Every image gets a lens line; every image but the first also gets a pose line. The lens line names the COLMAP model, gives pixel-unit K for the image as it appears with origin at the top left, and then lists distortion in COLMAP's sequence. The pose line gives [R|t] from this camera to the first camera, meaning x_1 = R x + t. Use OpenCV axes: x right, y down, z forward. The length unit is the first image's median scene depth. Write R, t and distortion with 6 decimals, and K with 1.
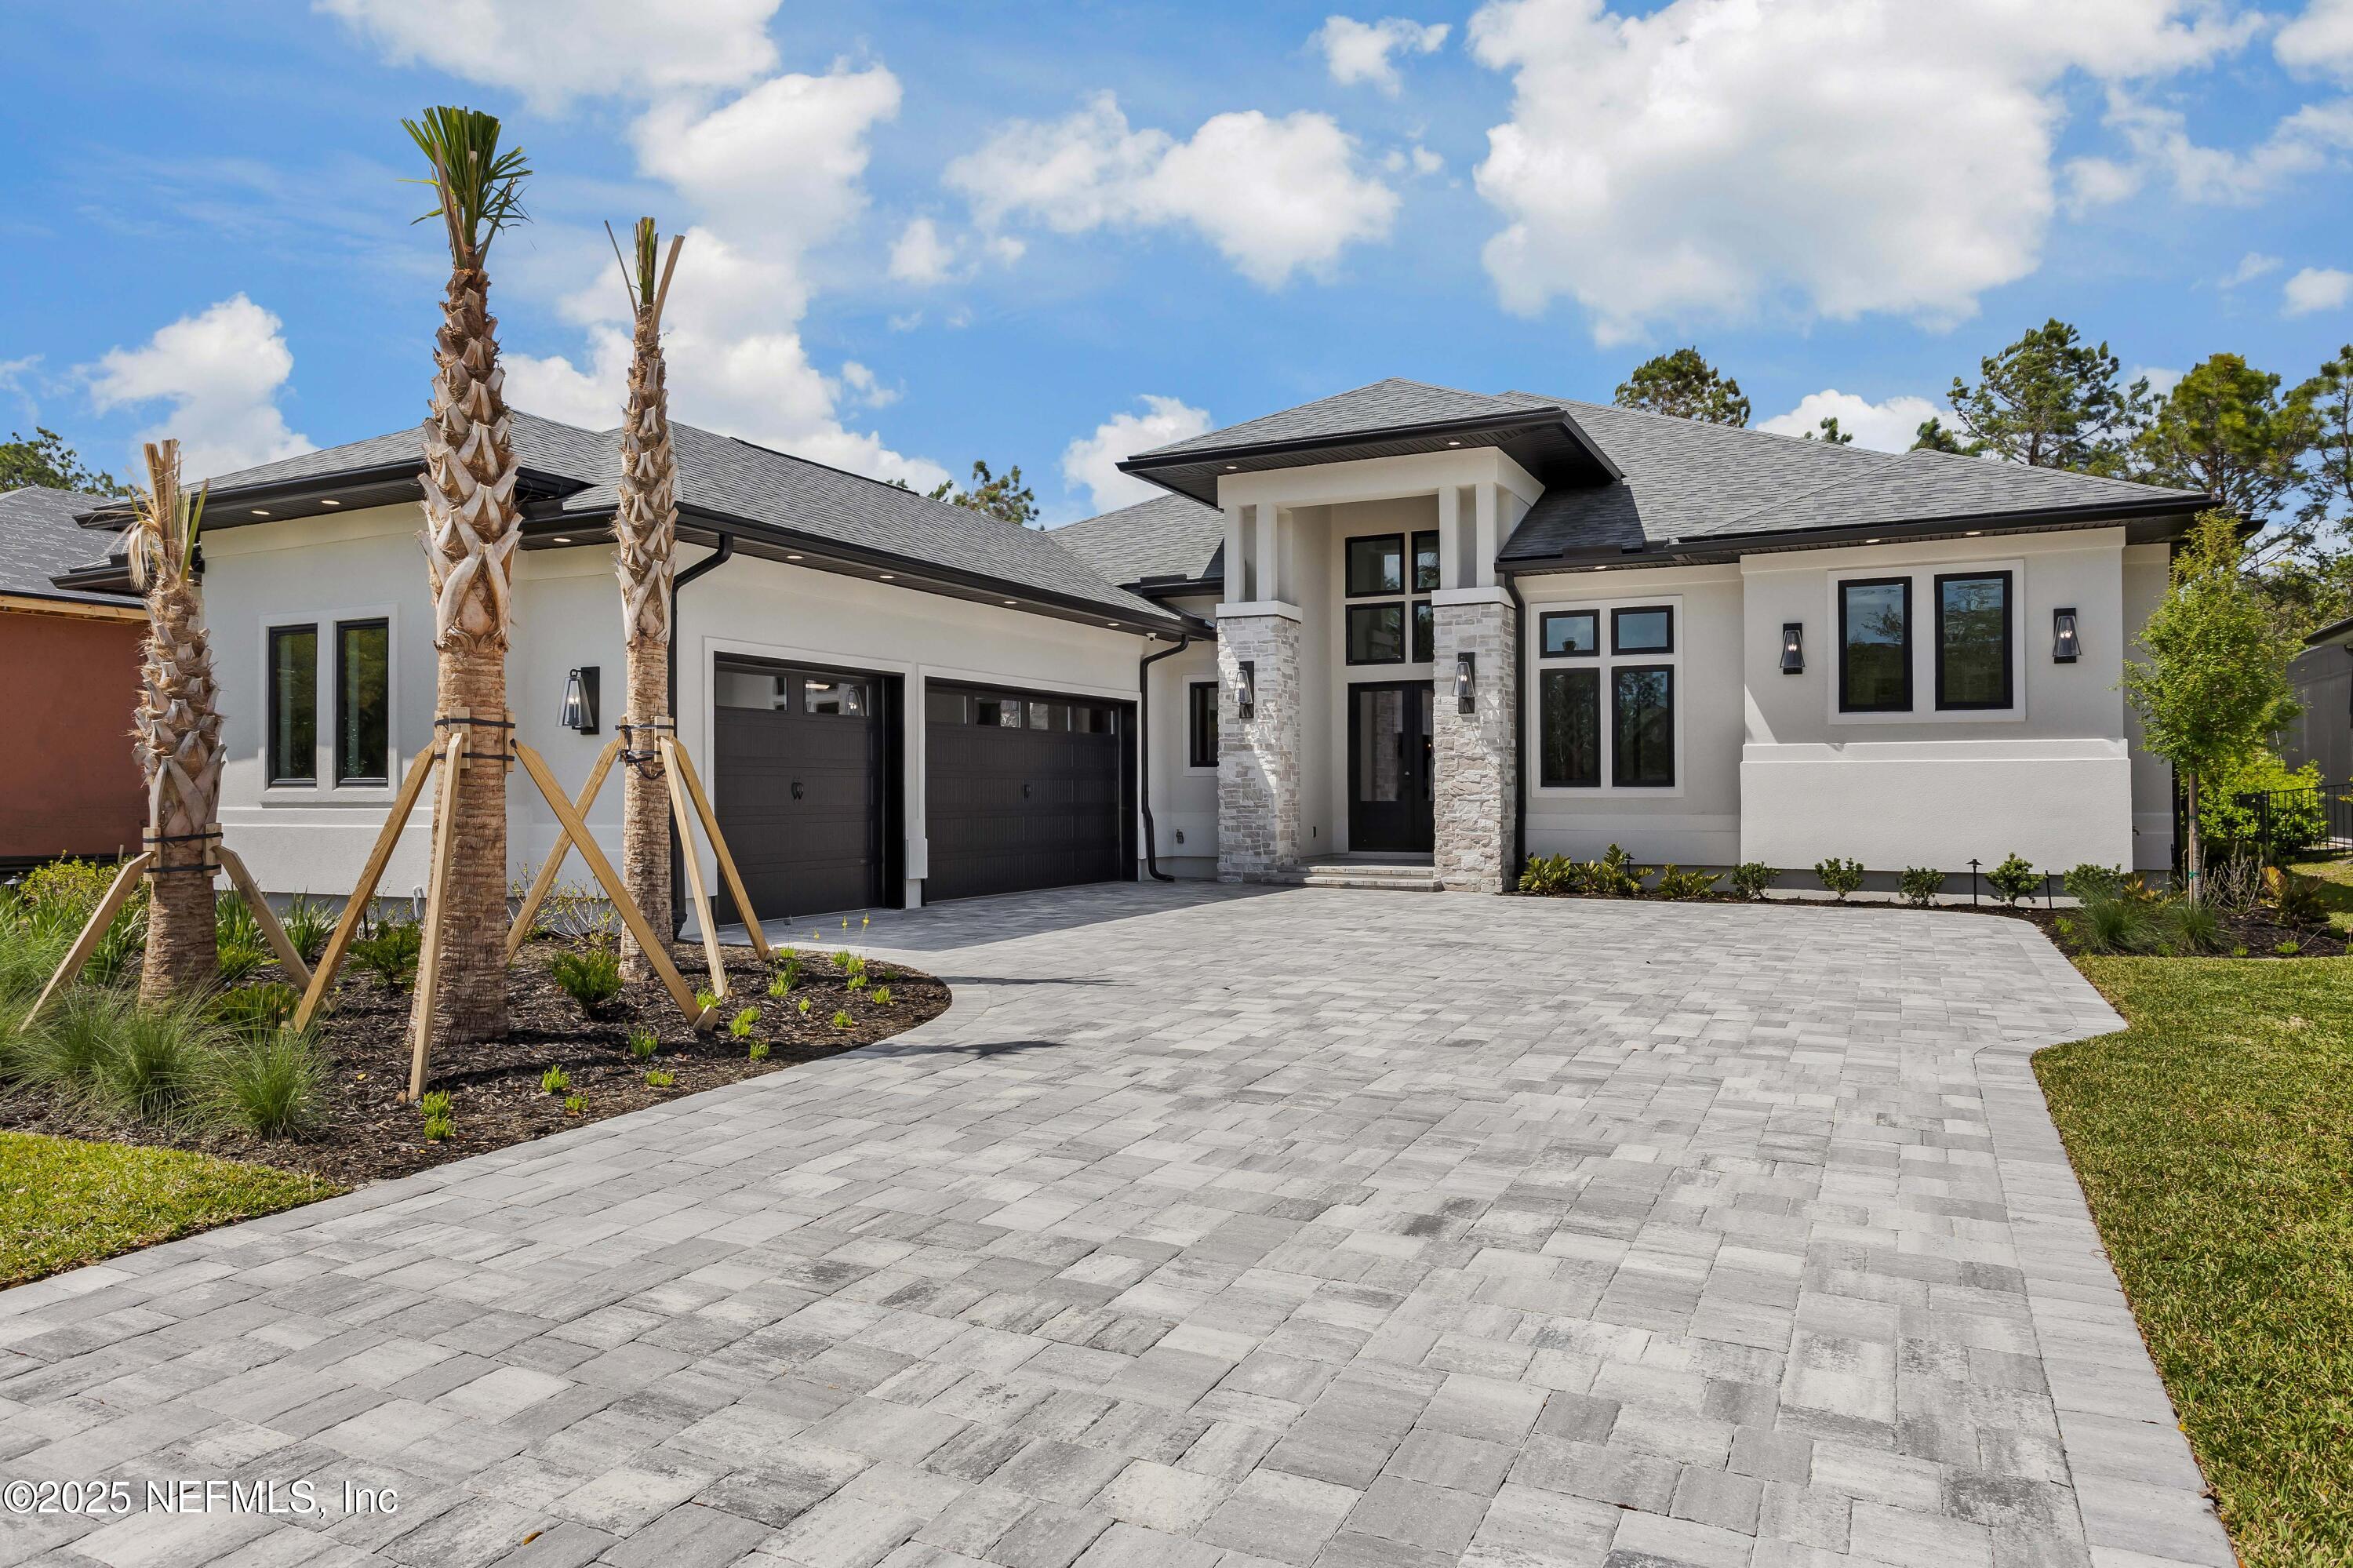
lens RADIAL K [[1511.1, 0, 1179.3], [0, 1511.1, 790.7], [0, 0, 1]] dist [-0.002777, -0.003843]
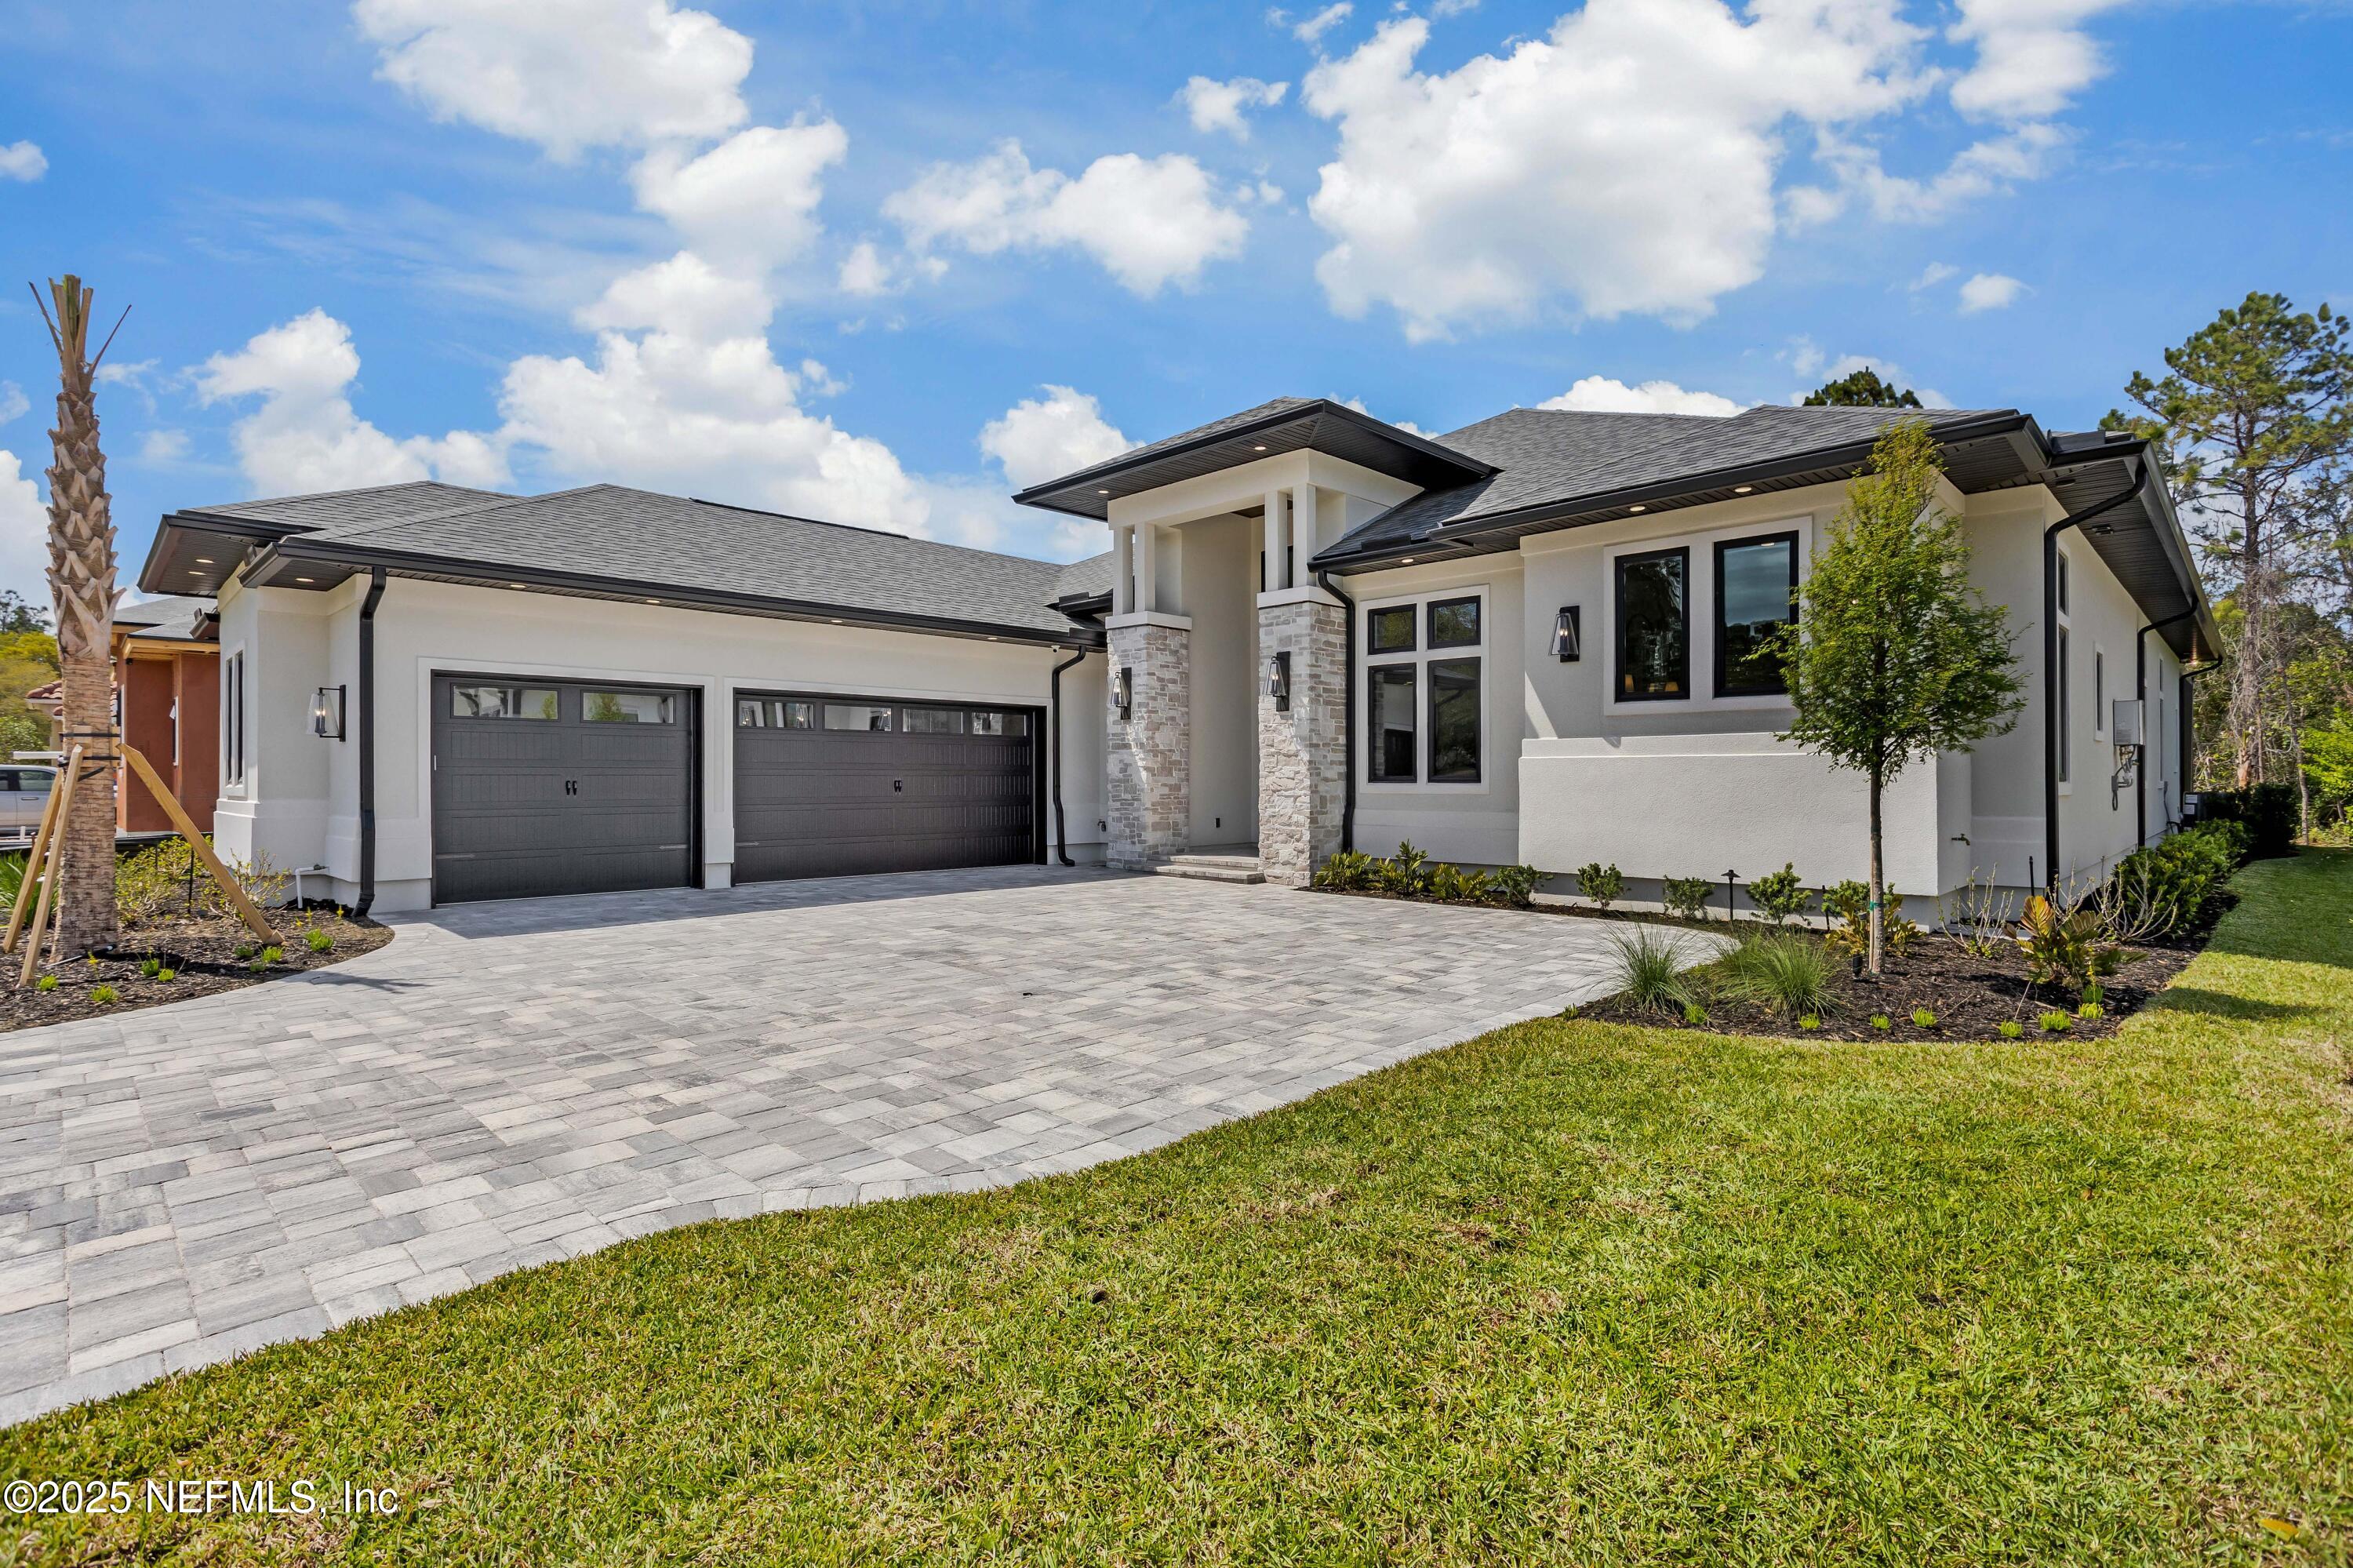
lens RADIAL K [[1120.8, 0, 1199.5], [0, 1120.8, 785.6], [0, 0, 1]] dist [-0.000062, 0.003331]
pose [[0.949910, 0.002143, -0.312515, 0.366798], [0.000041, 0.999976, 0.006983, -0.005823], [0.312523, -0.006646, 0.949887, 0.251986]]
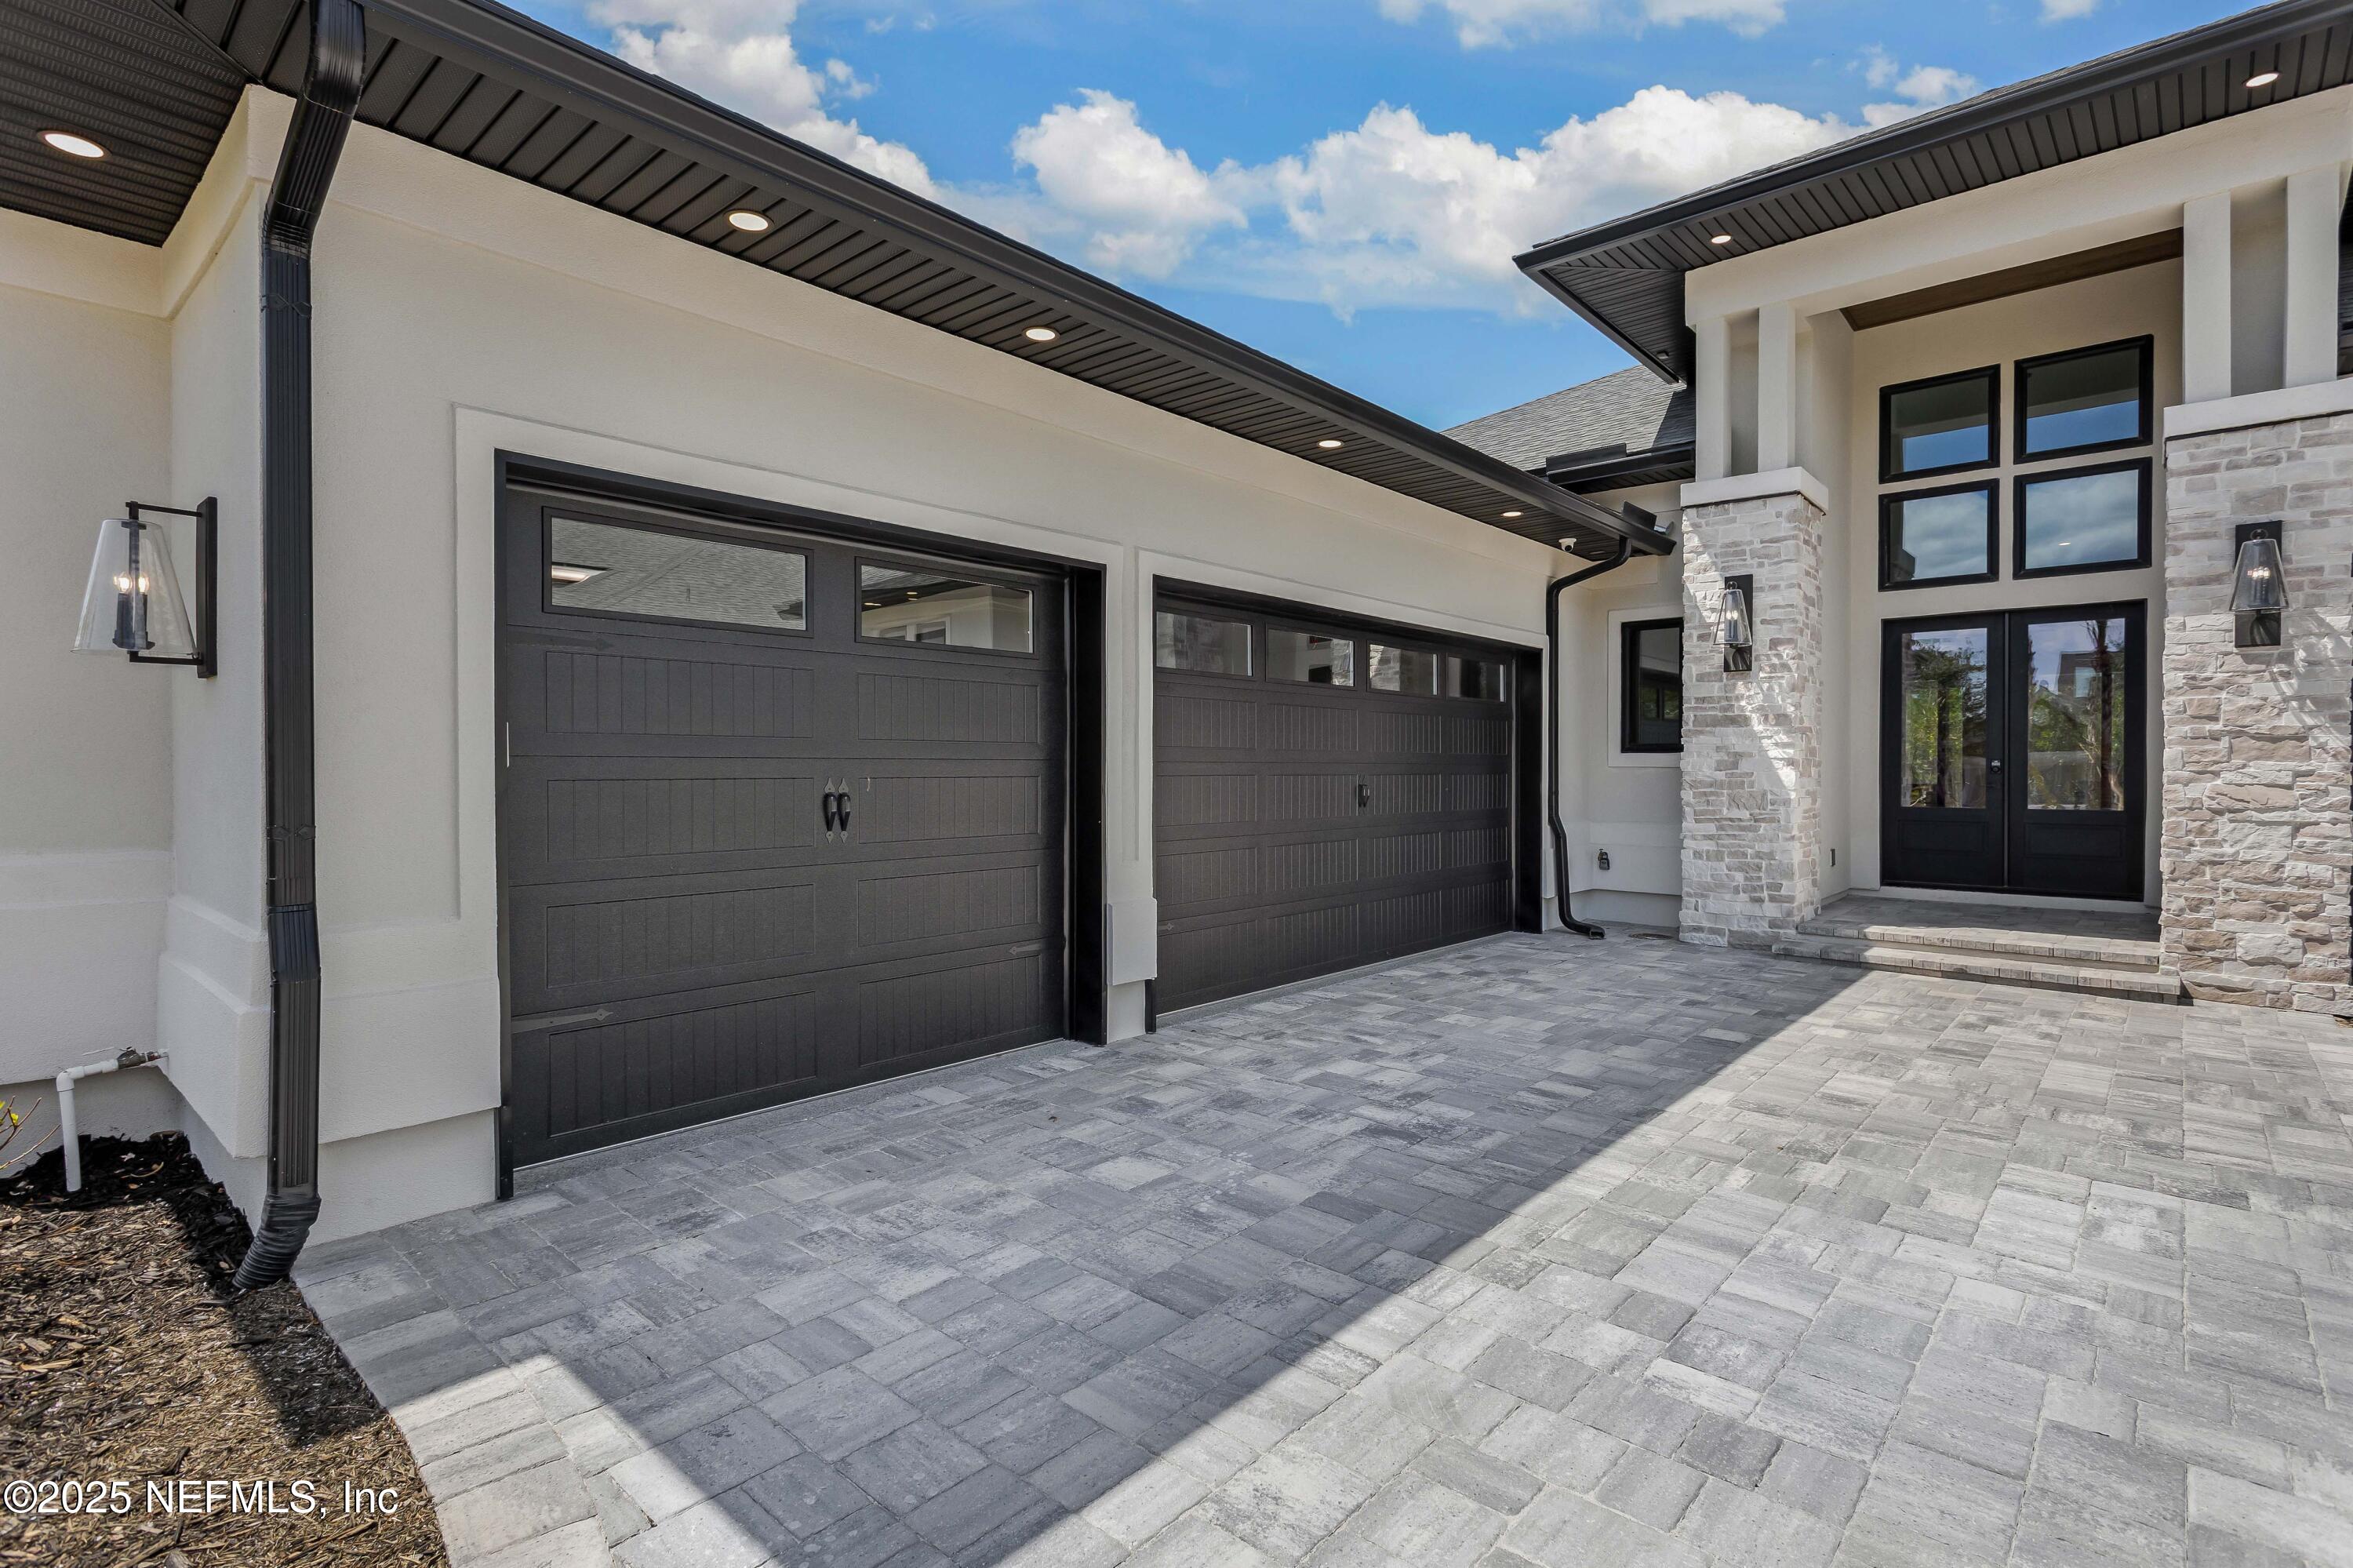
lens RADIAL K [[1120.8, 0, 1195.3], [0, 1120.8, 780.6], [0, 0, 1]] dist [-0.000062, 0.003331]
pose [[0.965459, 0.007242, -0.260453, -0.048551], [-0.003804, 0.999899, 0.013704, -0.010649], [0.260526, -0.012240, 0.965389, 0.541429]]
